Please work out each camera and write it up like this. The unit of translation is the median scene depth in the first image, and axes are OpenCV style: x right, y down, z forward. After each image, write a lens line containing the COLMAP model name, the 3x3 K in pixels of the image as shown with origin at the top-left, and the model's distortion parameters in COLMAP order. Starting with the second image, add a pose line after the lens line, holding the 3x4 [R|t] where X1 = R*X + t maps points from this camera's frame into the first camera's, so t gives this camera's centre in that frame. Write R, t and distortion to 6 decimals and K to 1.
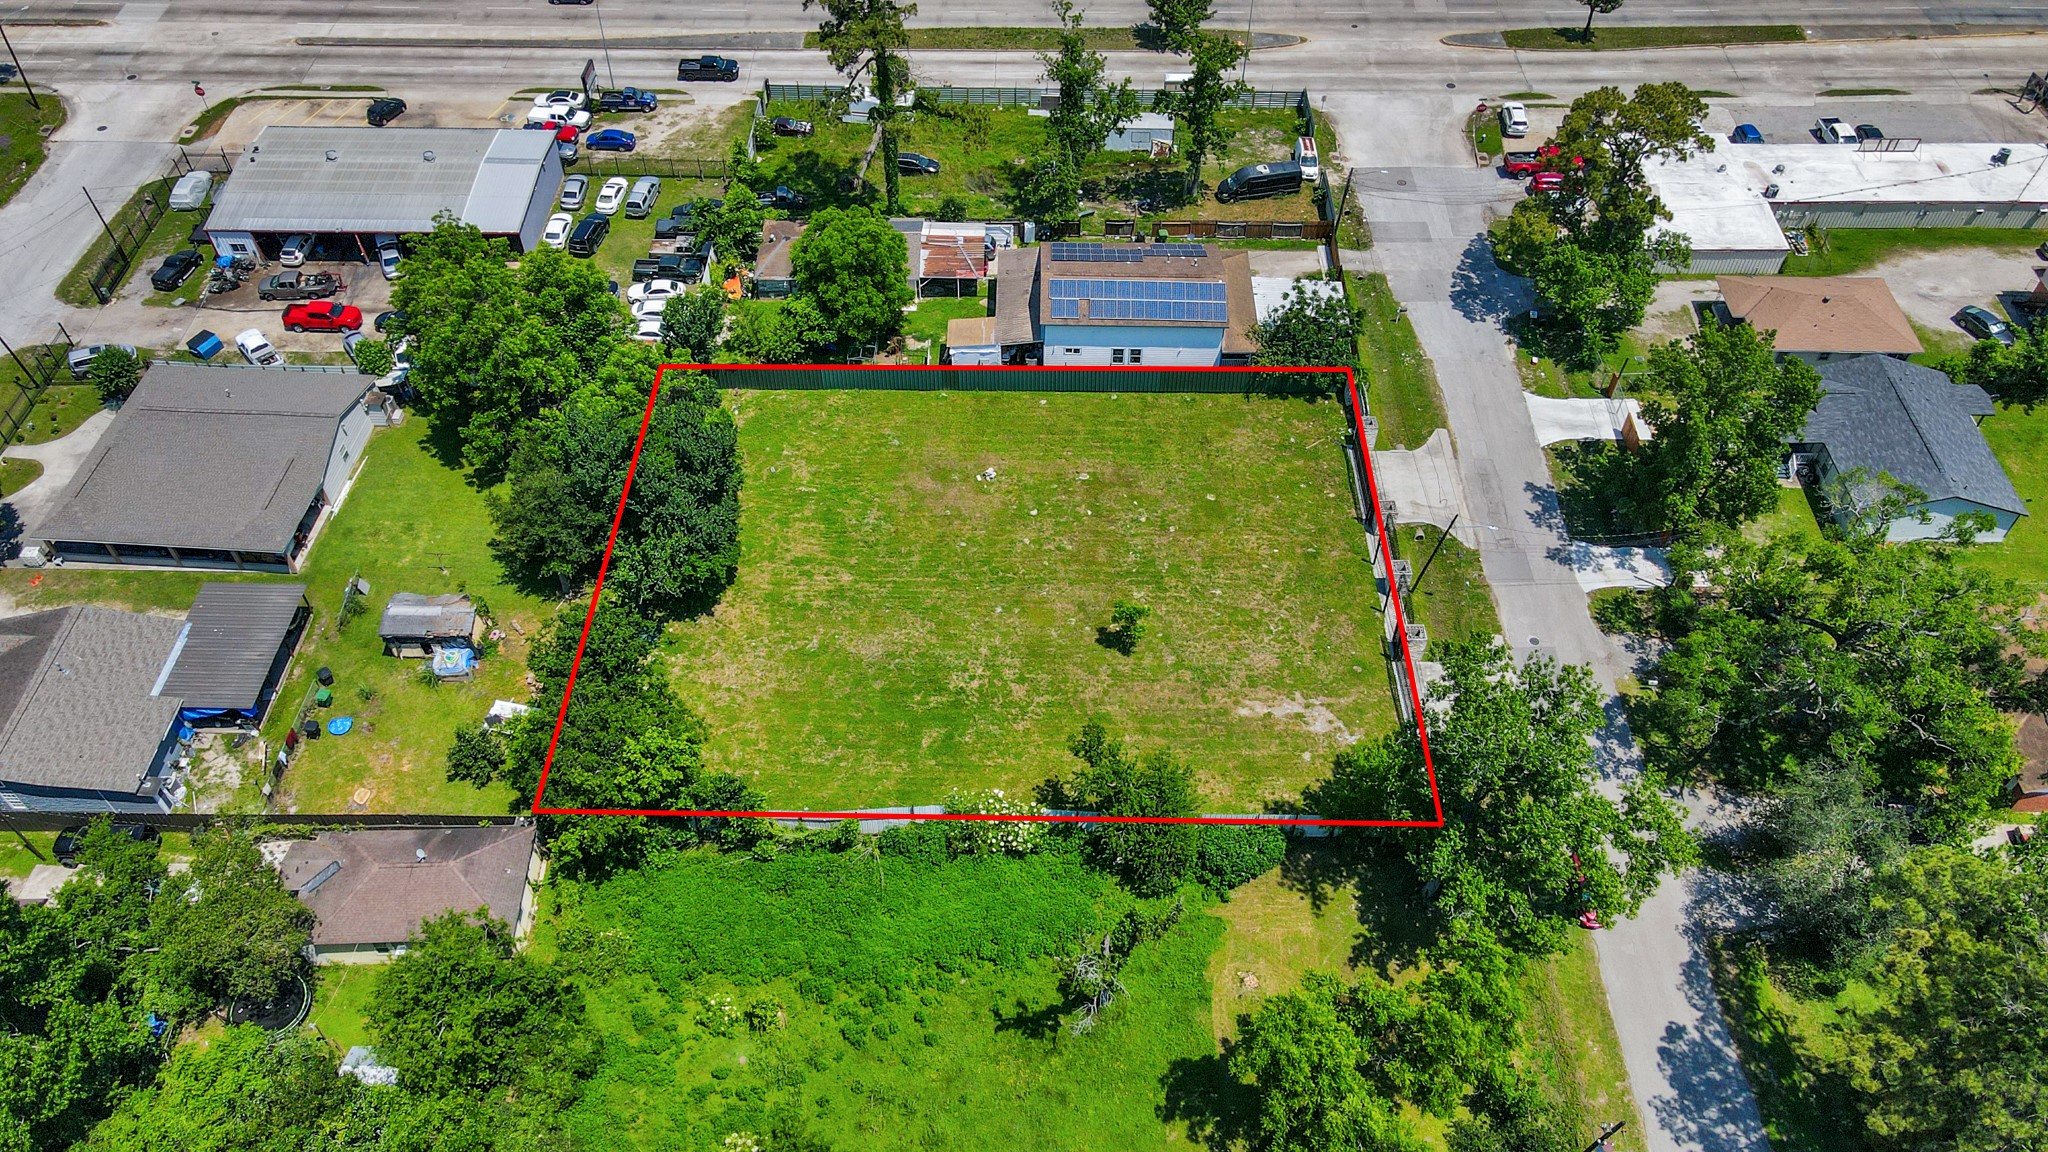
lens RADIAL K [[1517.8, 0, 1010.0], [0, 1517.8, 548.5], [0, 0, 1]] dist [0.010881, 0.014569]
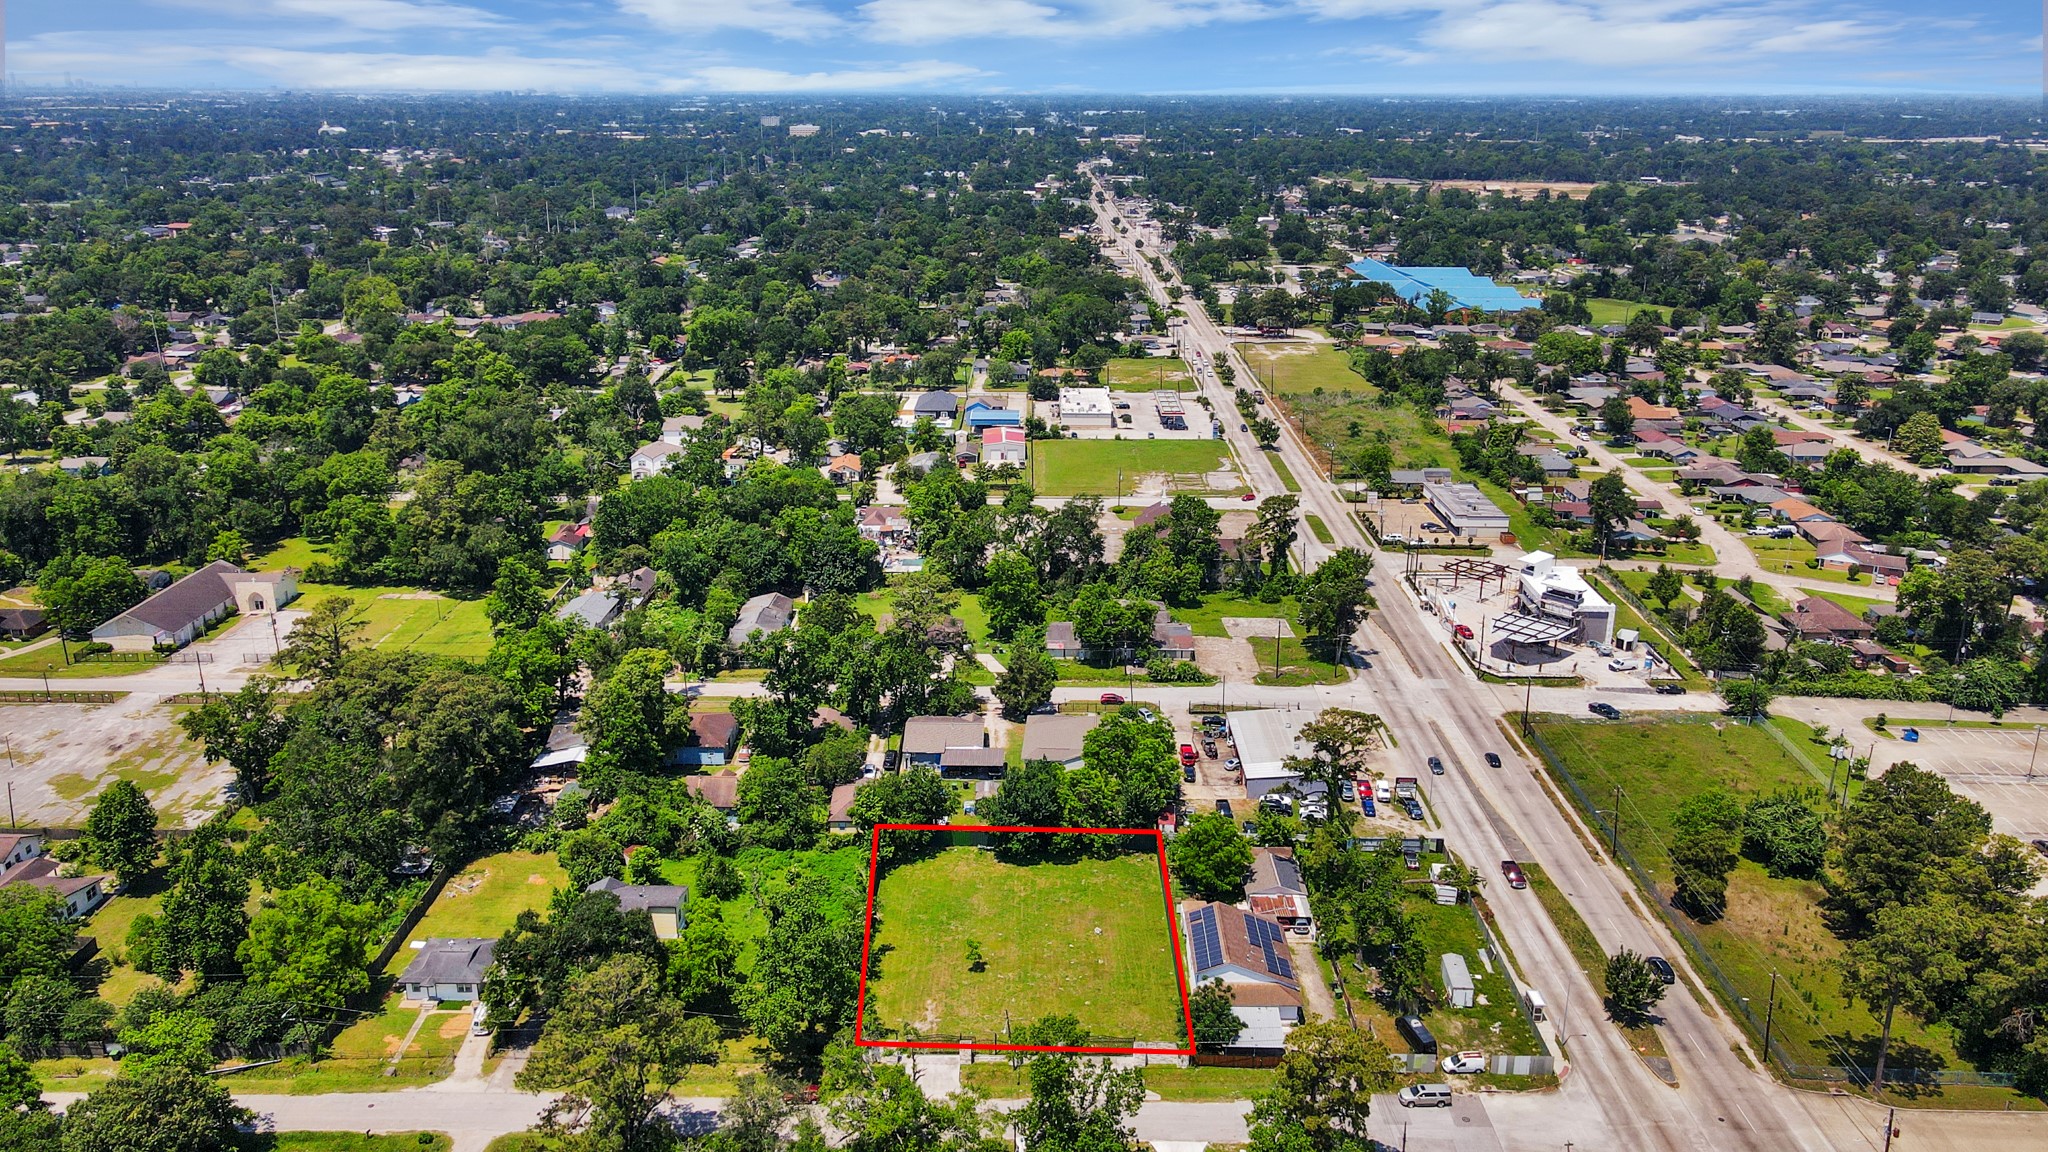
lens RADIAL K [[1517.8, 0, 1010.0], [0, 1517.8, 548.5], [0, 0, 1]] dist [0.010881, 0.014569]
pose [[0.000509, 0.298715, -0.954342, 1.509610], [-0.738021, 0.644081, 0.201207, -0.601903], [0.674777, 0.704222, 0.220786, 0.200820]]
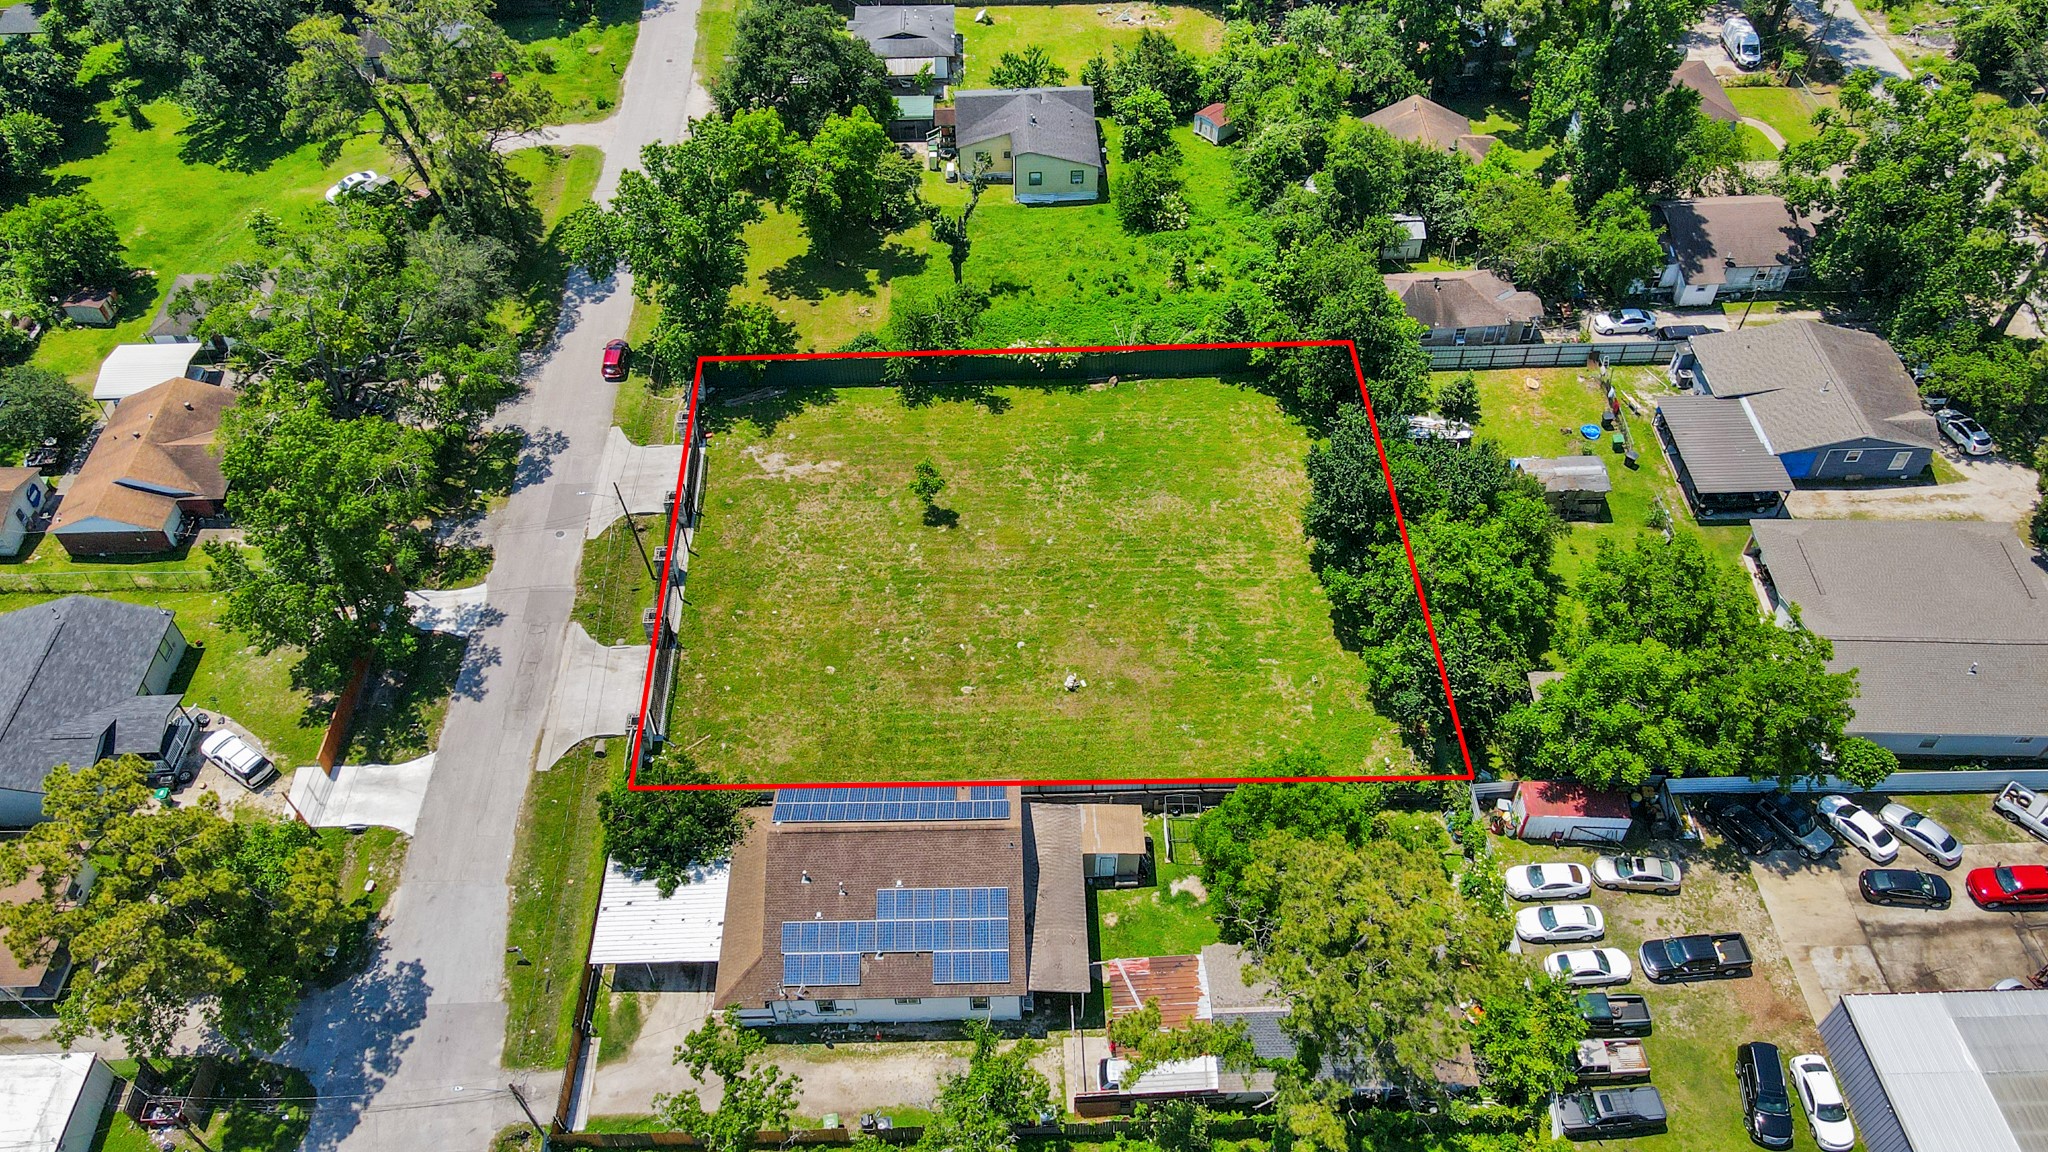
lens RADIAL K [[1517.8, 0, 1010.0], [0, 1517.8, 548.5], [0, 0, 1]] dist [0.010881, 0.014569]
pose [[-0.999041, 0.042853, -0.009007, 0.026657], [-0.012608, -0.084512, 0.996343, -0.900039], [0.041935, 0.995501, 0.084971, 0.806919]]
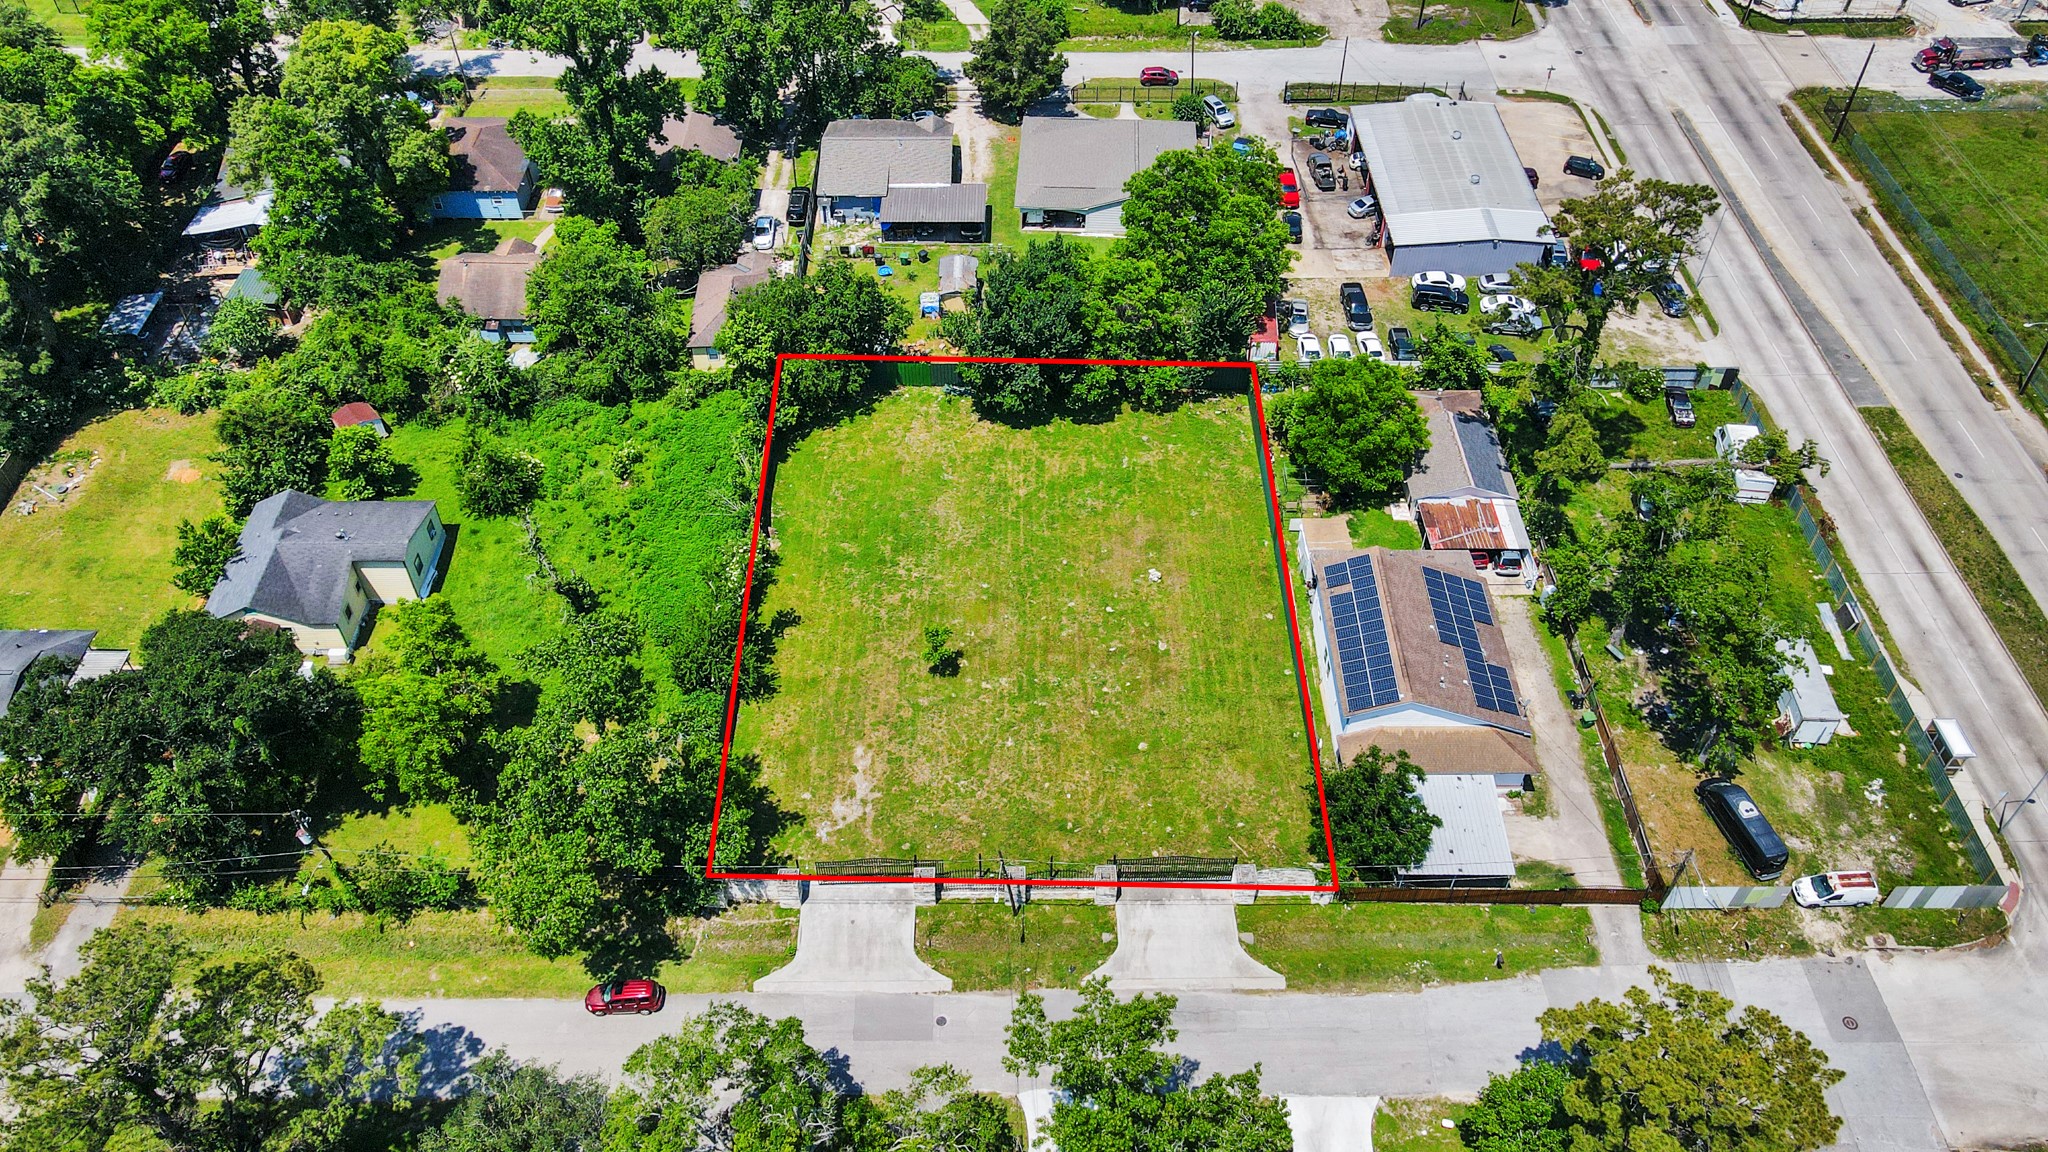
lens RADIAL K [[1517.8, 0, 1010.0], [0, 1517.8, 548.5], [0, 0, 1]] dist [0.010881, 0.014569]
pose [[0.015702, 0.706655, -0.707384, 0.677054], [-0.734799, 0.487953, 0.471139, -0.454579], [0.678103, 0.512387, 0.526911, 0.359980]]
